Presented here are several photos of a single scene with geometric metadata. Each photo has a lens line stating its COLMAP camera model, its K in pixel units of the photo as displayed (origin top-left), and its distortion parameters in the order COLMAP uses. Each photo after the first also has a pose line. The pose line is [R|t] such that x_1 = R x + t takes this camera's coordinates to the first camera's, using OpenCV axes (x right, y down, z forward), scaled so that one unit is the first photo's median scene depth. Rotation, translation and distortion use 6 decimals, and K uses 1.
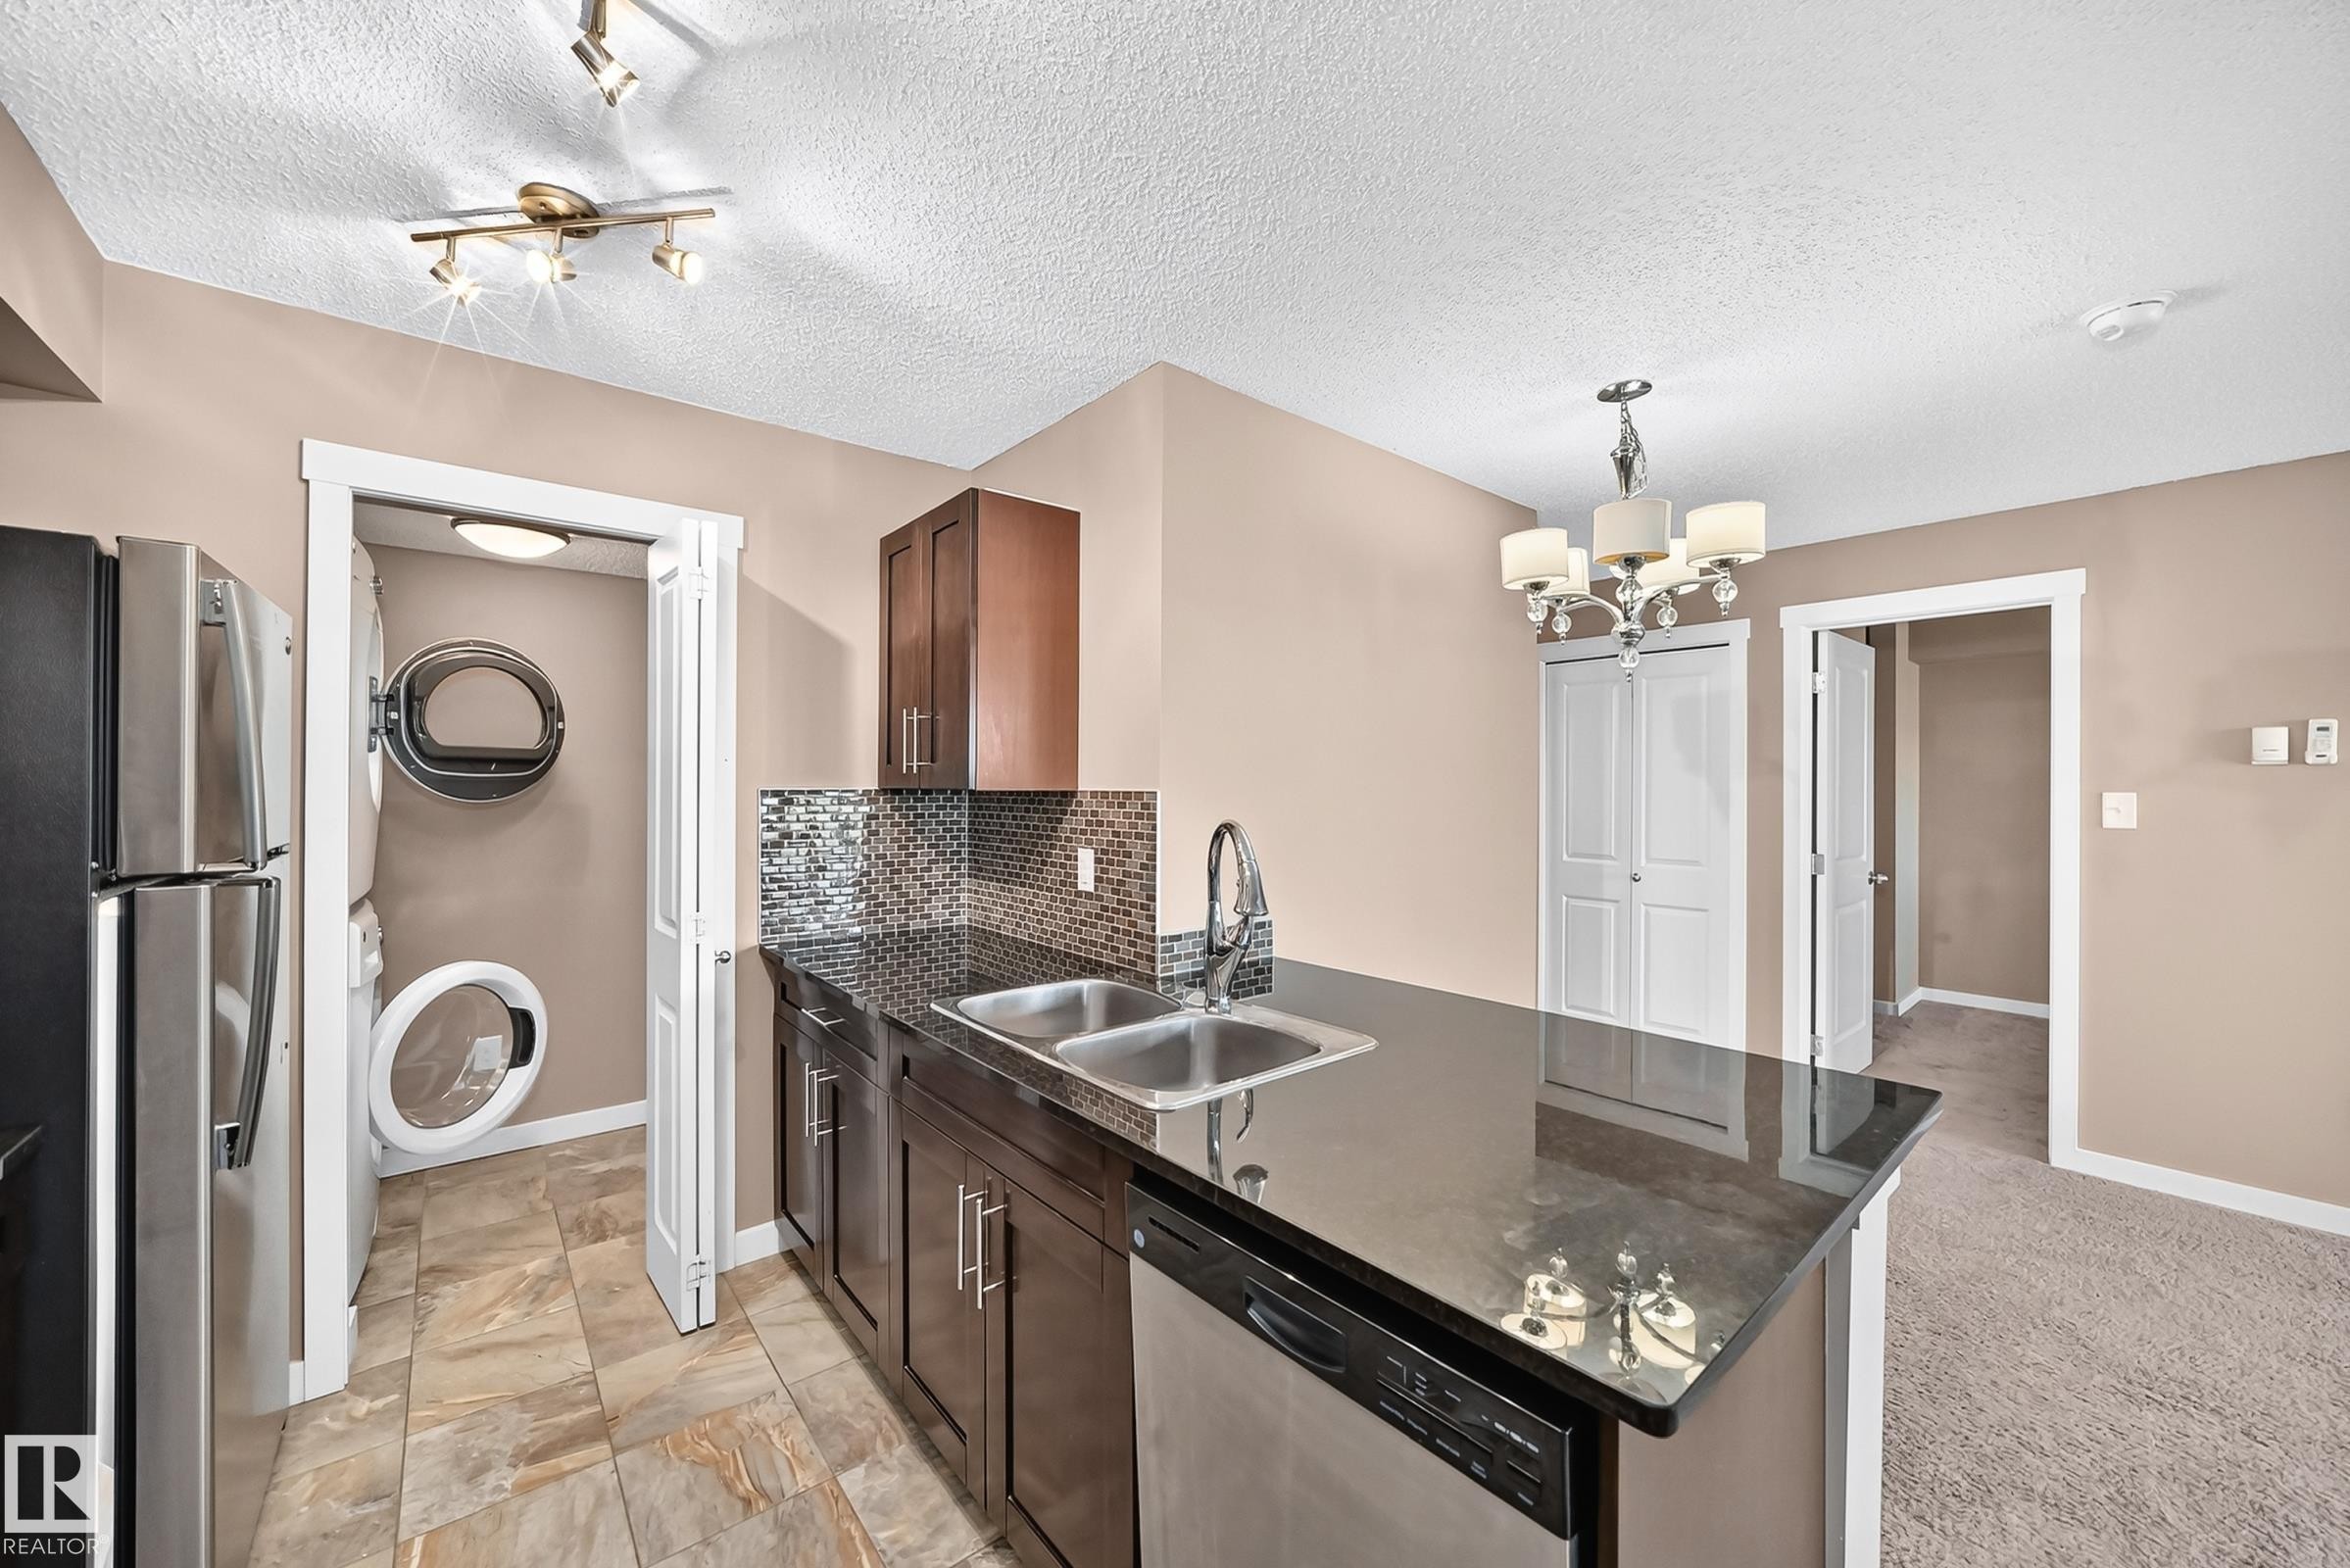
lens RADIAL K [[868.9, 0, 1180.3], [0, 868.9, 789.2], [0, 0, 1]] dist [0.000506, 0.000058]
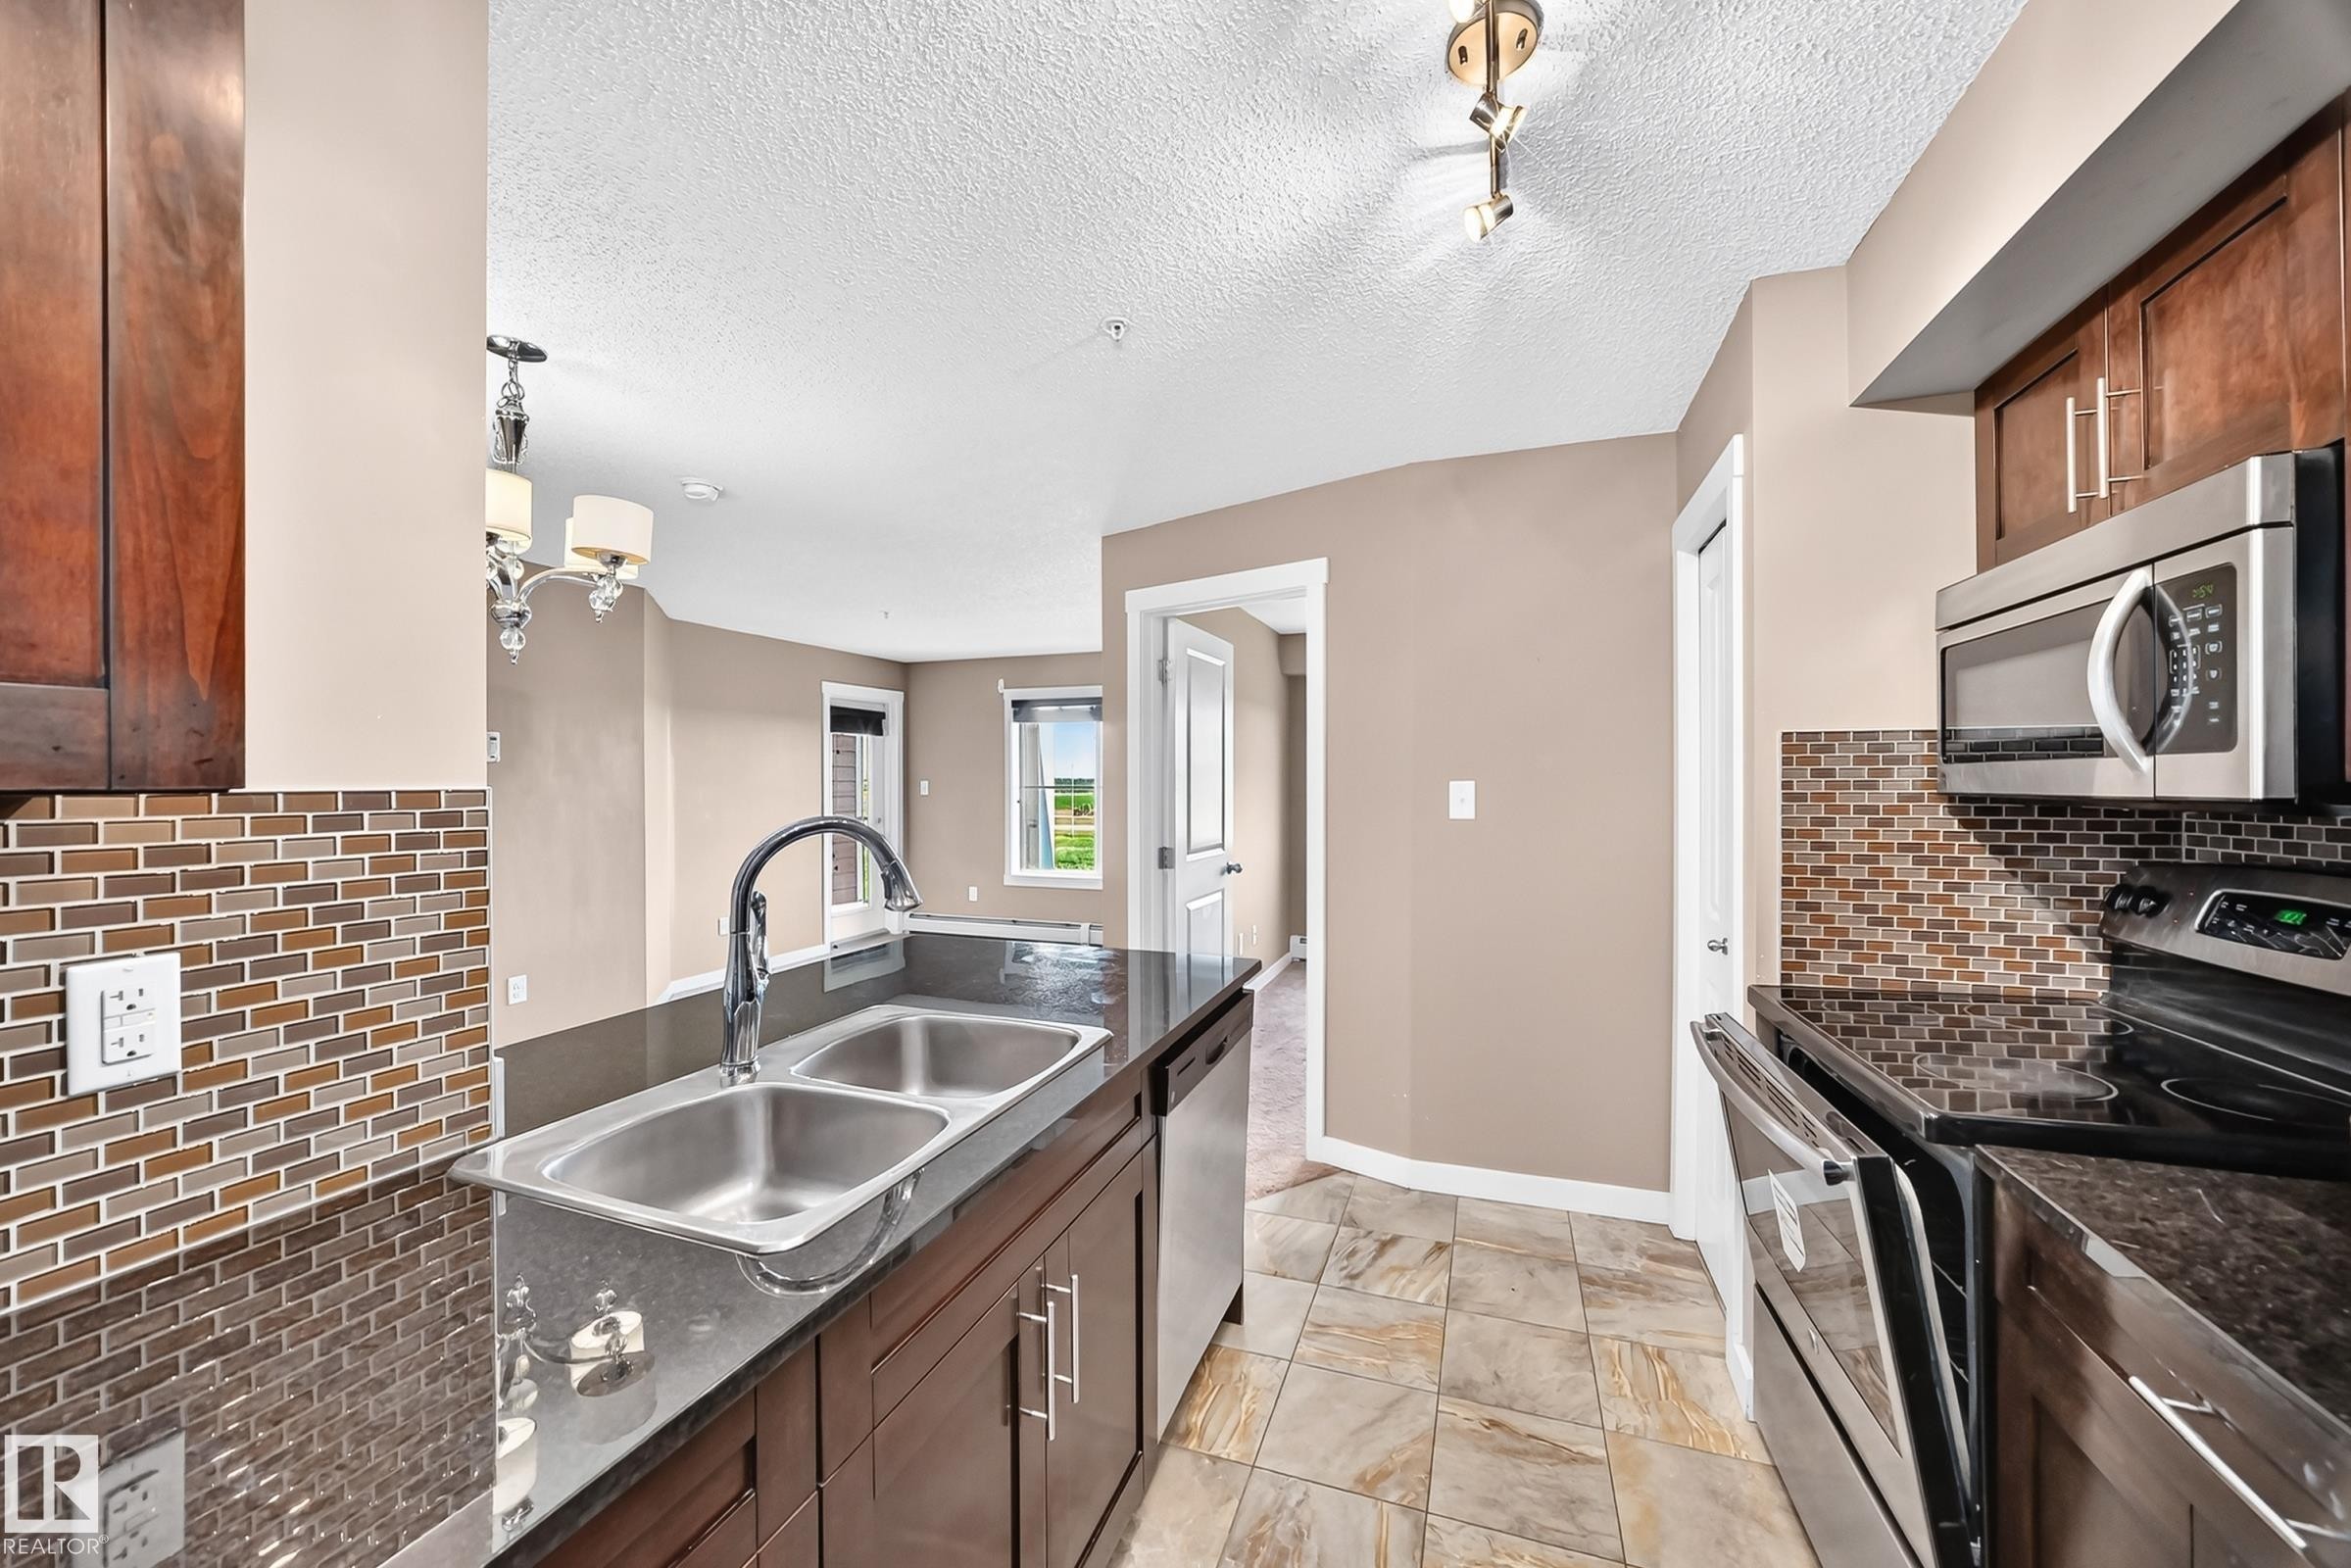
lens RADIAL K [[869.2, 0, 1182.3], [0, 869.2, 777.5], [0, 0, 1]] dist [0.000506, 0.000058]
pose [[-0.502852, -0.002715, 0.864368, -0.649336], [0.000491, 0.999994, 0.003427, -0.005117], [-0.864373, 0.002148, -0.502847, 0.850834]]
